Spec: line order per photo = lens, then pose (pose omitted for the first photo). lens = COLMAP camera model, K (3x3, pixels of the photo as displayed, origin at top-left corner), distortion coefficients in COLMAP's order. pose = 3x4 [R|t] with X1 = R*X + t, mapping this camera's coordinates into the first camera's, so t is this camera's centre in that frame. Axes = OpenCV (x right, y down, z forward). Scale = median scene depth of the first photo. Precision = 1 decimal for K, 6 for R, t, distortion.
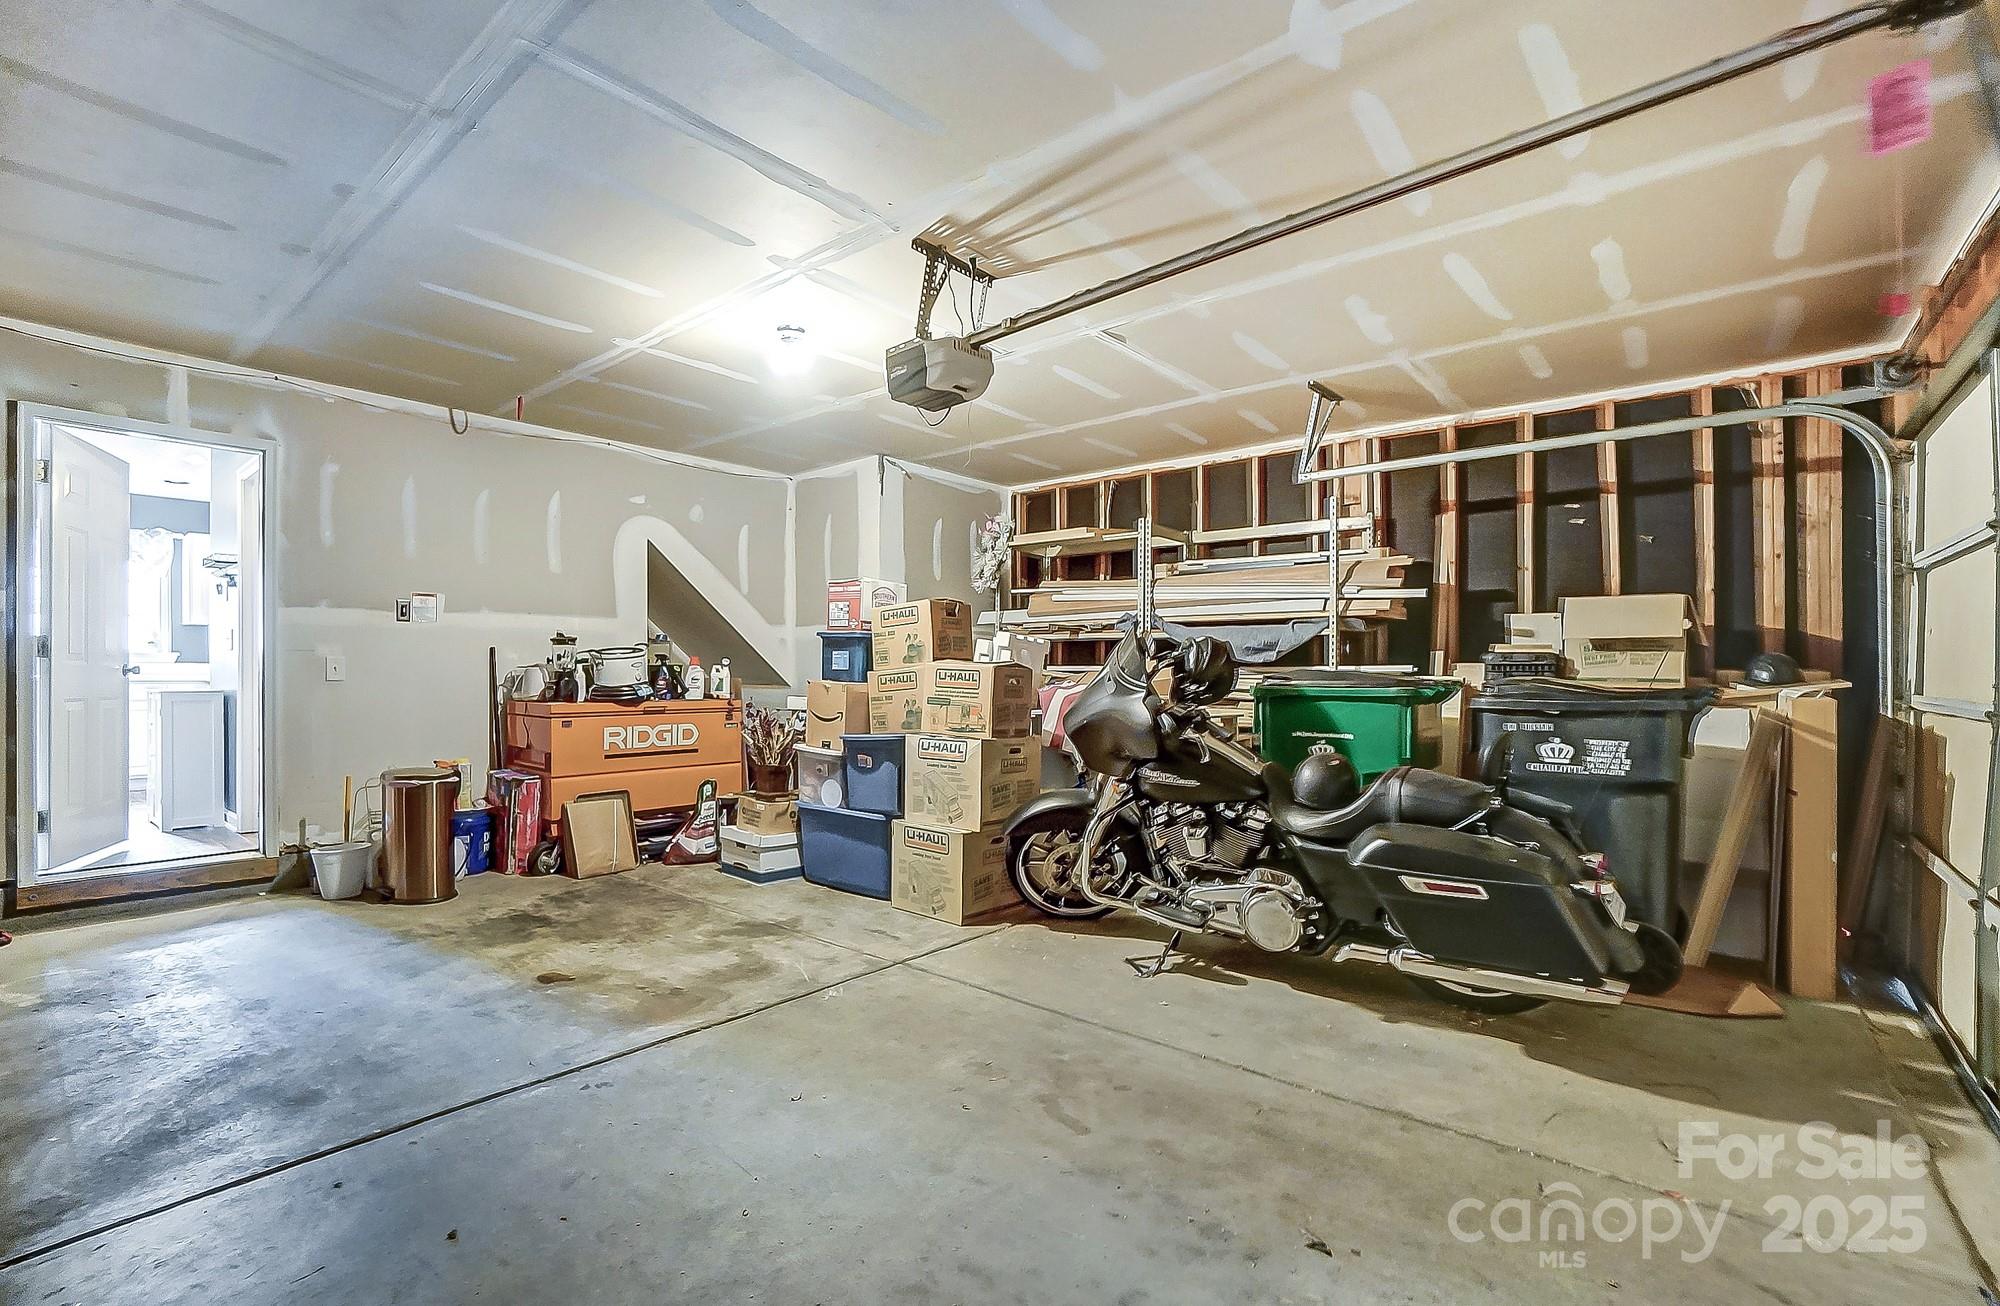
lens RADIAL K [[918.4, 0, 1001.2], [0, 918.4, 658.8], [0, 0, 1]] dist [-0.058403, 0.018883]
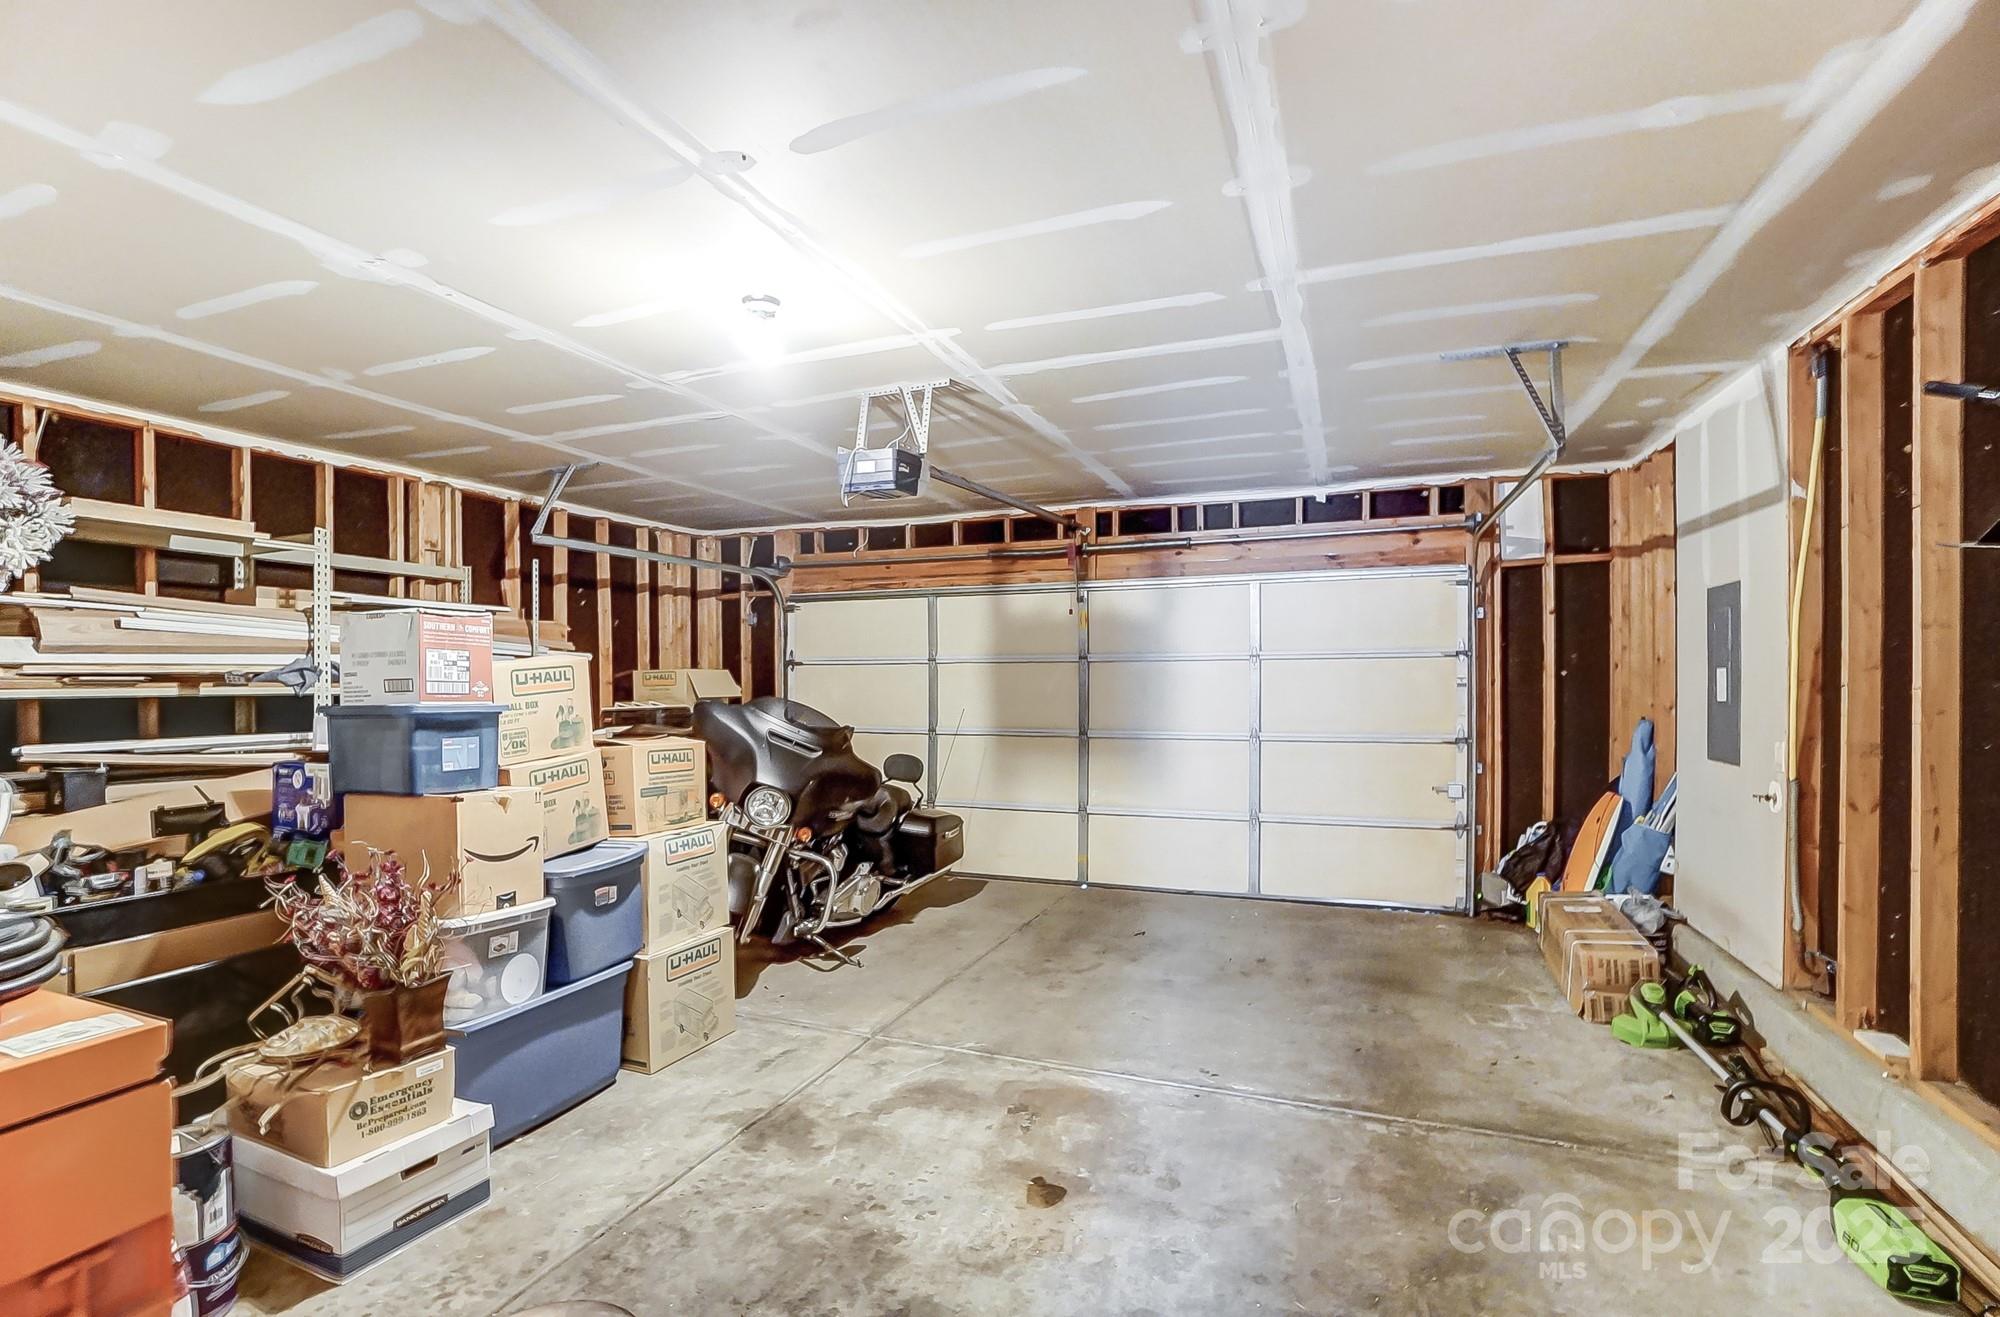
lens RADIAL K [[882.1, 0, 1001.1], [0, 882.1, 666.9], [0, 0, 1]] dist [-0.023916, 0.000329]
pose [[-0.309764, 0.012878, 0.950726, -0.942205], [-0.011275, 0.999788, -0.017216, -0.055132], [-0.950747, -0.016052, -0.309553, 1.009157]]
